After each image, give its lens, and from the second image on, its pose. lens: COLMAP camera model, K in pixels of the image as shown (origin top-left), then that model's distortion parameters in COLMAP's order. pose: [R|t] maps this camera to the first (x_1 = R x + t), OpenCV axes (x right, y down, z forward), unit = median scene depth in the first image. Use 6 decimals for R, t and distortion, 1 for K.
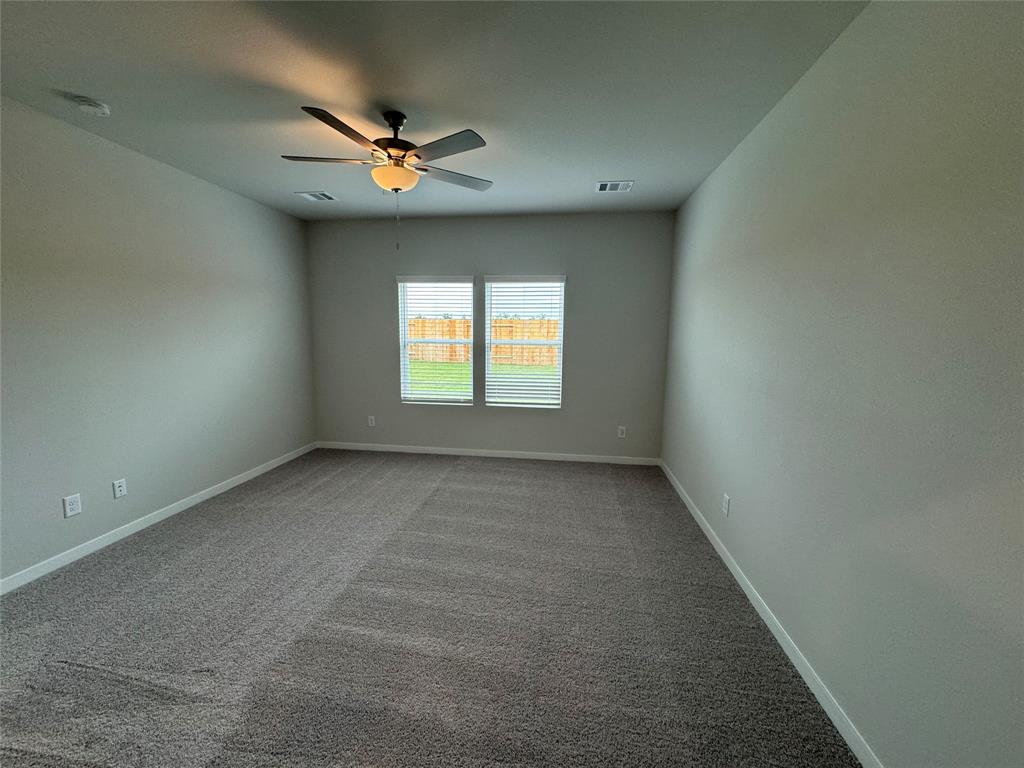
lens RADIAL K [[410.1, 0, 512.0], [0, 410.1, 384.0], [0, 0, 1]] dist [0.014557, -0.000073]
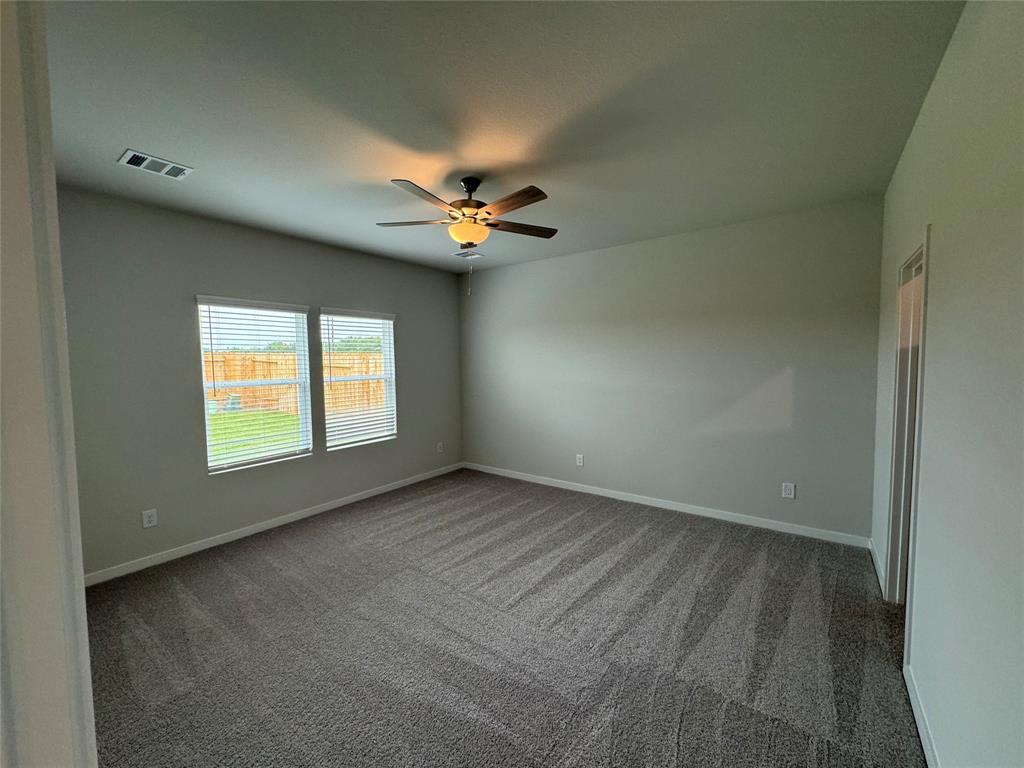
lens RADIAL K [[410.1, 0, 512.0], [0, 410.1, 384.0], [0, 0, 1]] dist [0.014557, -0.000073]
pose [[0.490075, -0.070916, 0.868791, -0.643290], [0.129099, 0.991598, 0.008117, -0.048427], [-0.862067, 0.108183, 0.495113, 0.204652]]
